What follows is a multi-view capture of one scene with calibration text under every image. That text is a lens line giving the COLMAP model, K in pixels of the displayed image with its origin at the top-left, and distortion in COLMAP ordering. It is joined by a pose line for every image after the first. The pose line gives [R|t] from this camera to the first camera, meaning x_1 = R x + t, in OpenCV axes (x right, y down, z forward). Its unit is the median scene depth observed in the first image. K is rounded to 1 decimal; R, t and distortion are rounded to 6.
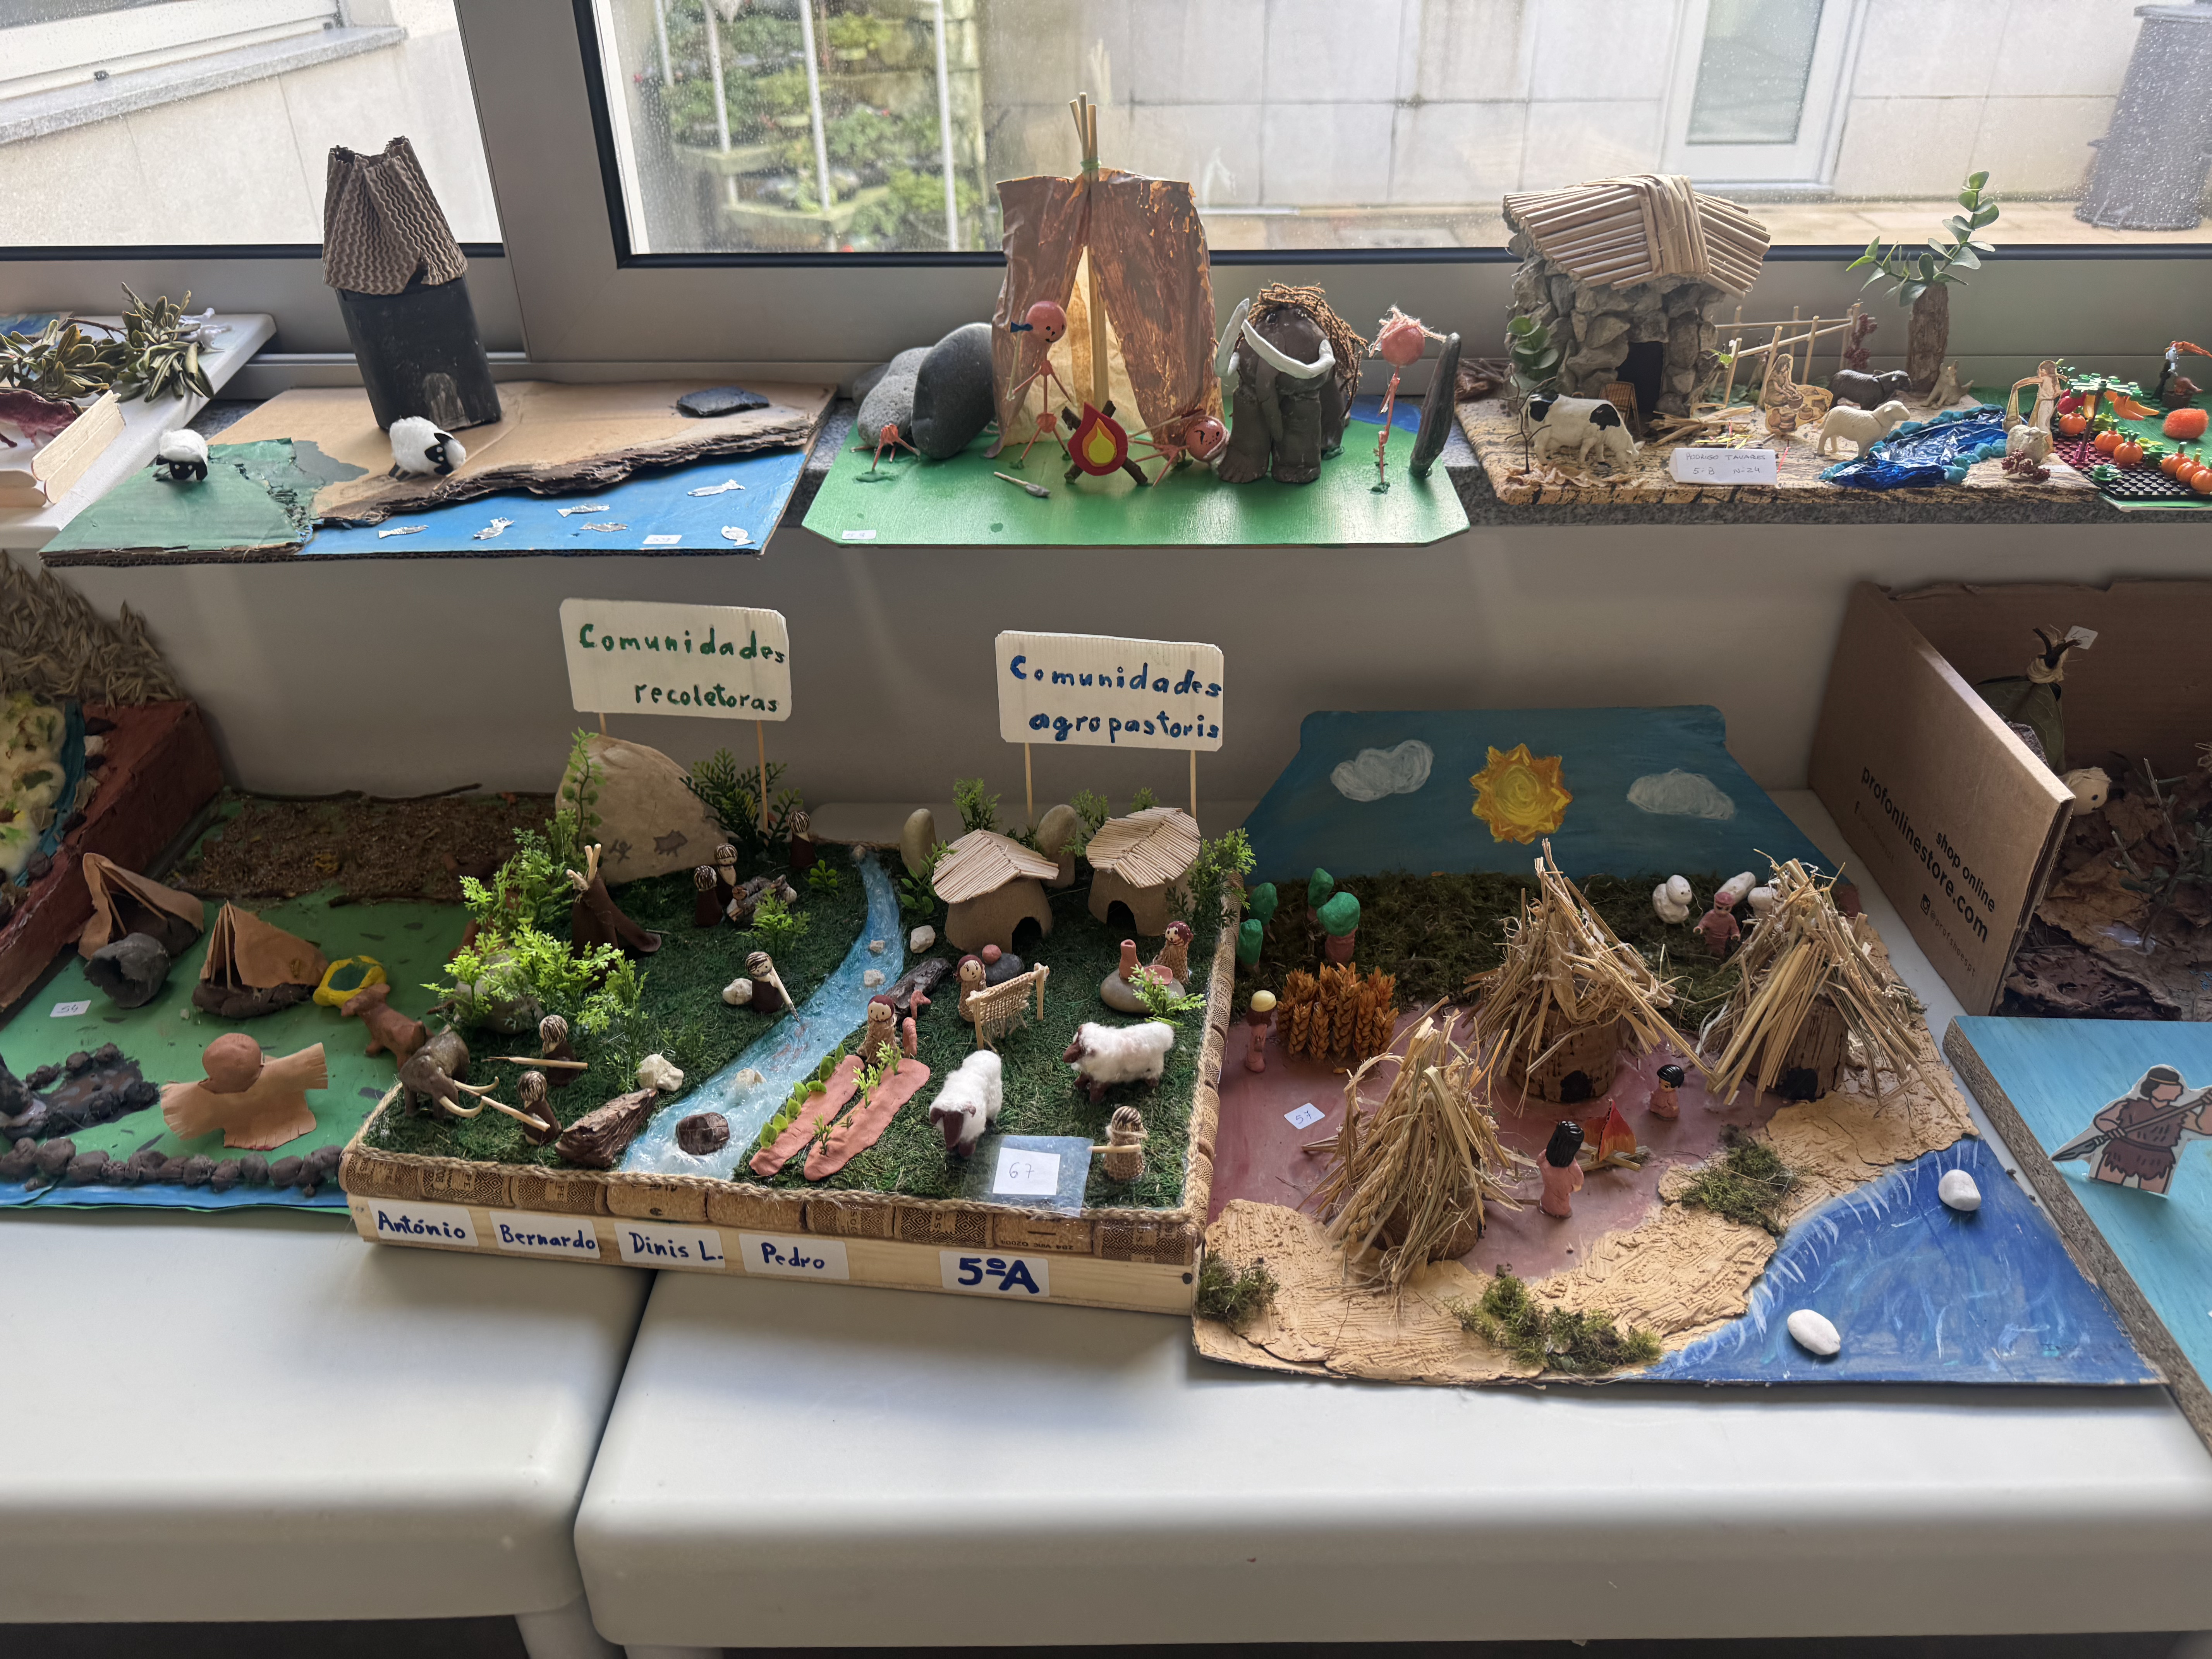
lens RADIAL K [[1575.0, 0, 1121.7], [0, 1575.0, 833.1], [0, 0, 1]] dist [0.038827, -0.043703]
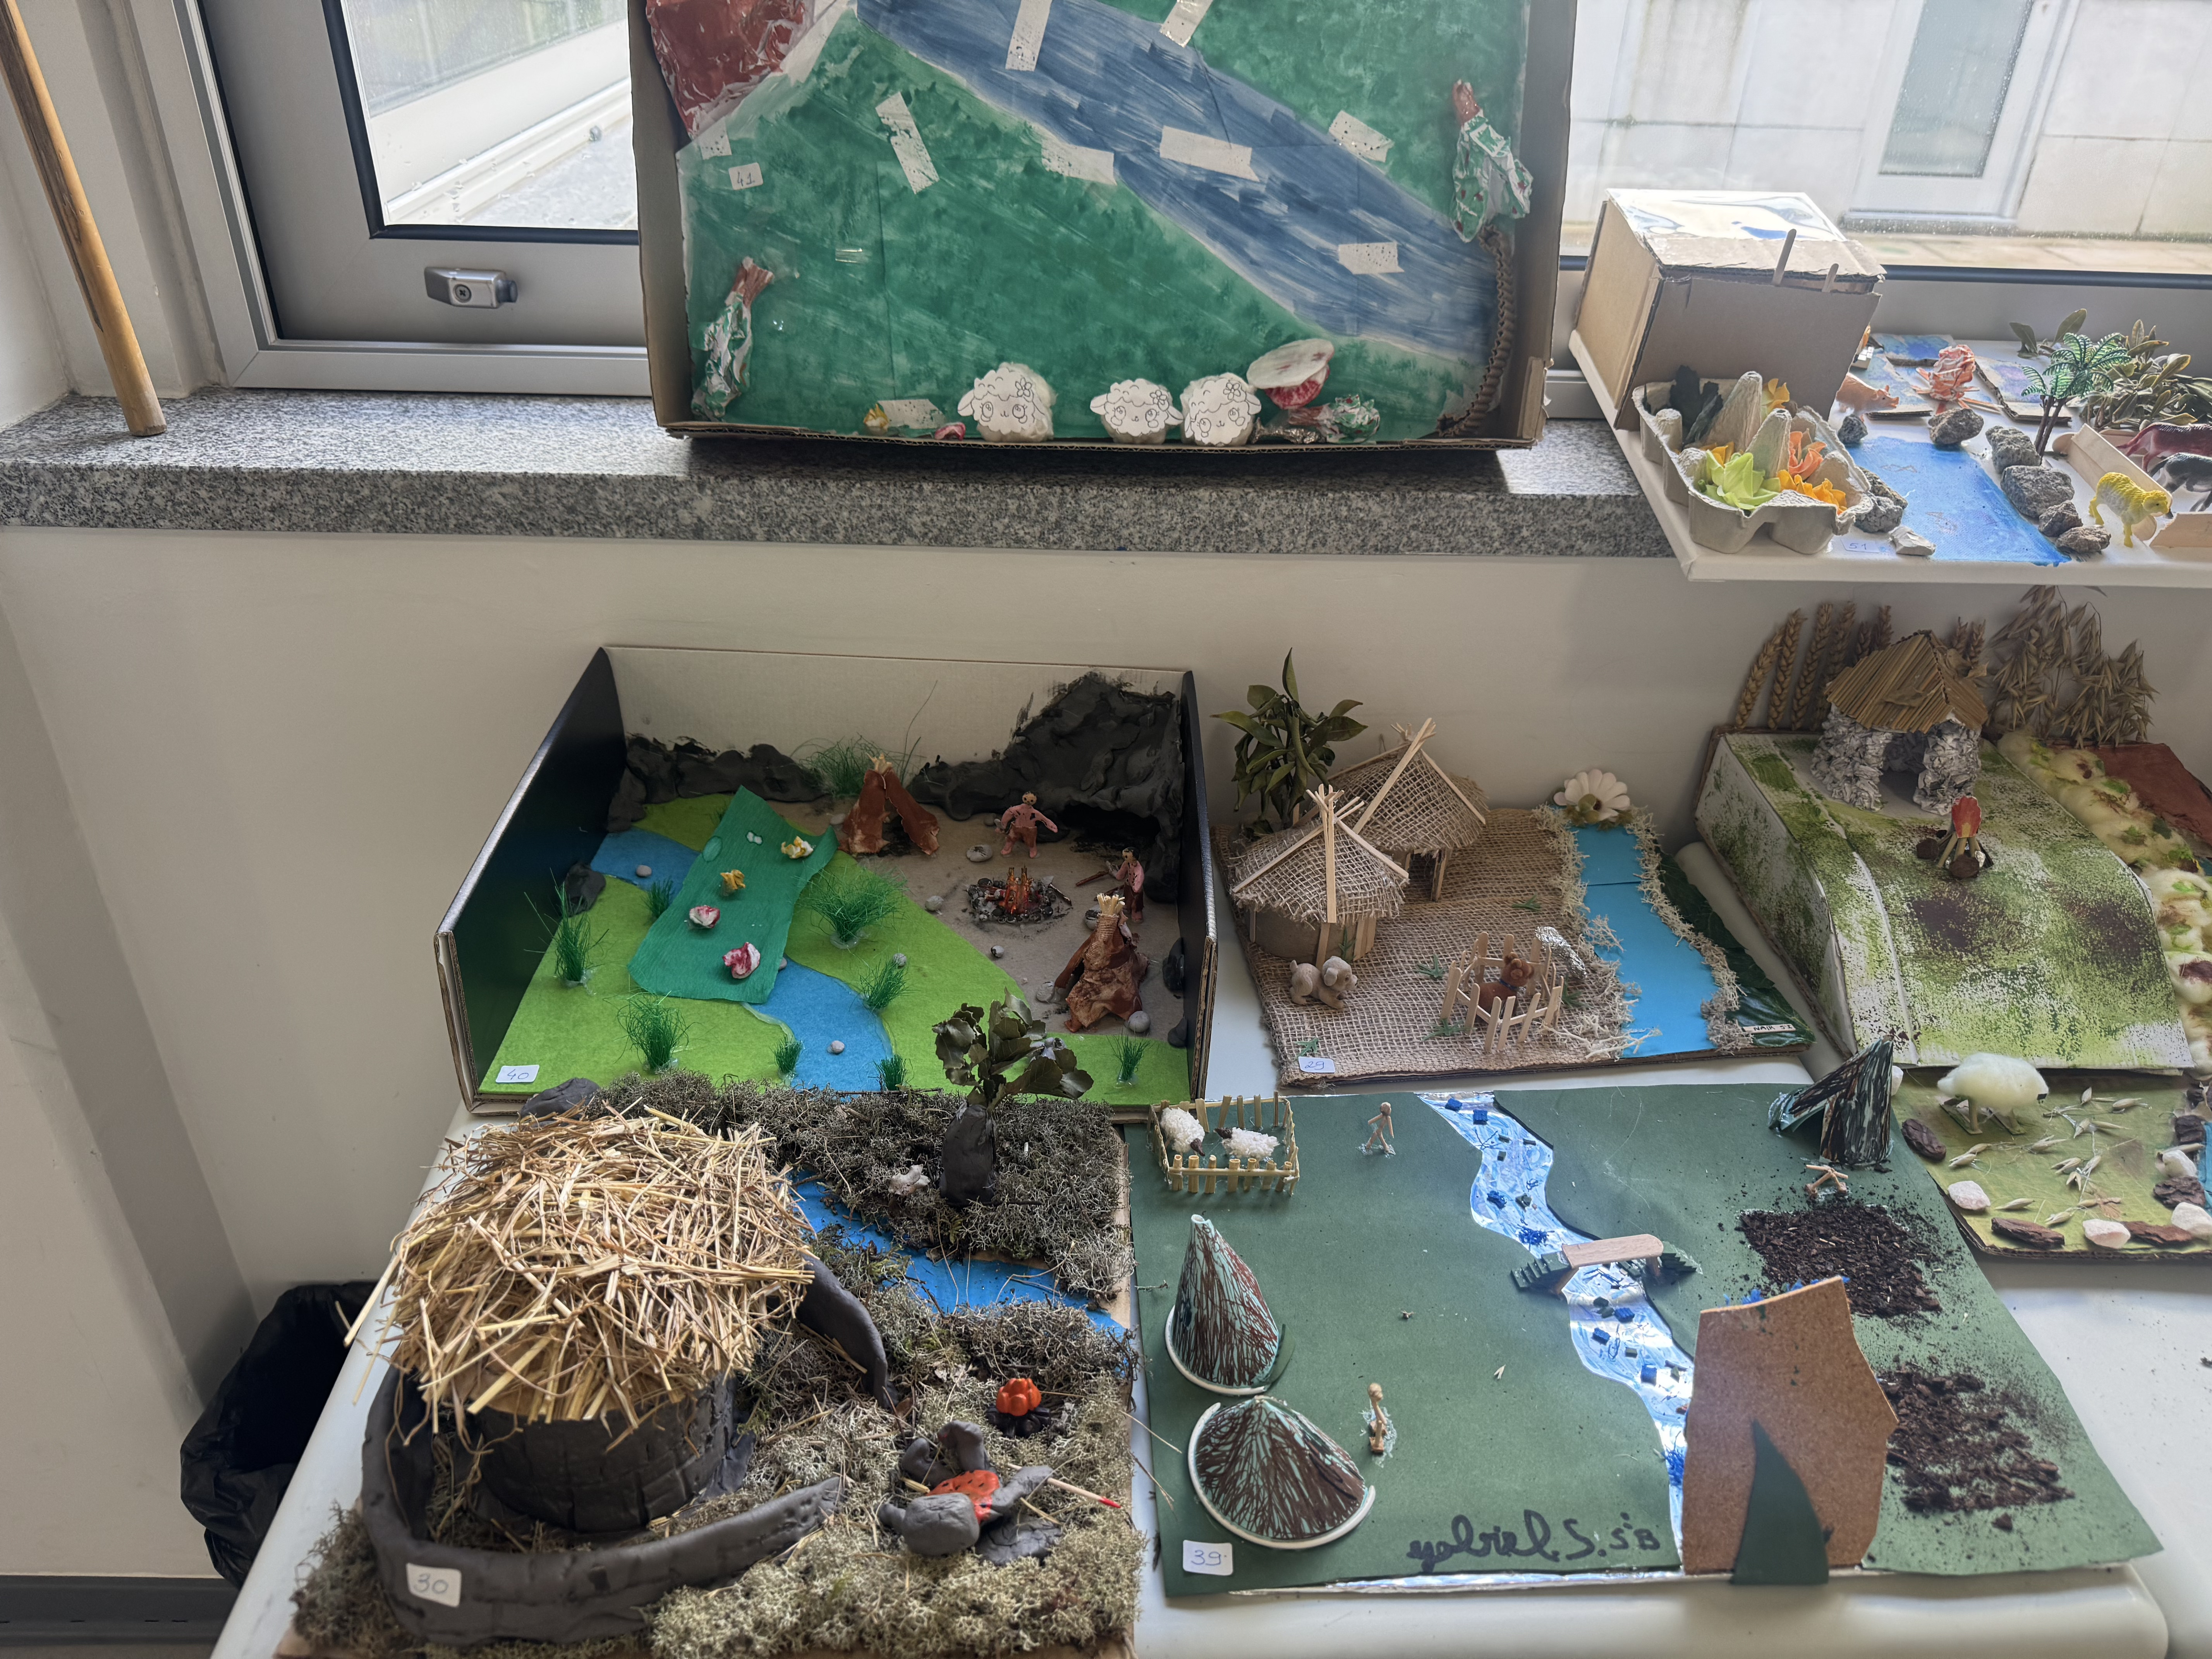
lens RADIAL K [[1575.0, 0, 1117.0], [0, 1575.0, 857.8], [0, 0, 1]] dist [0.038827, -0.043703]
pose [[0.997561, 0.010166, 0.069054, -0.456444], [-0.011023, 0.999867, 0.012035, -0.005143], [-0.068922, -0.012767, 0.997540, 0.025920]]
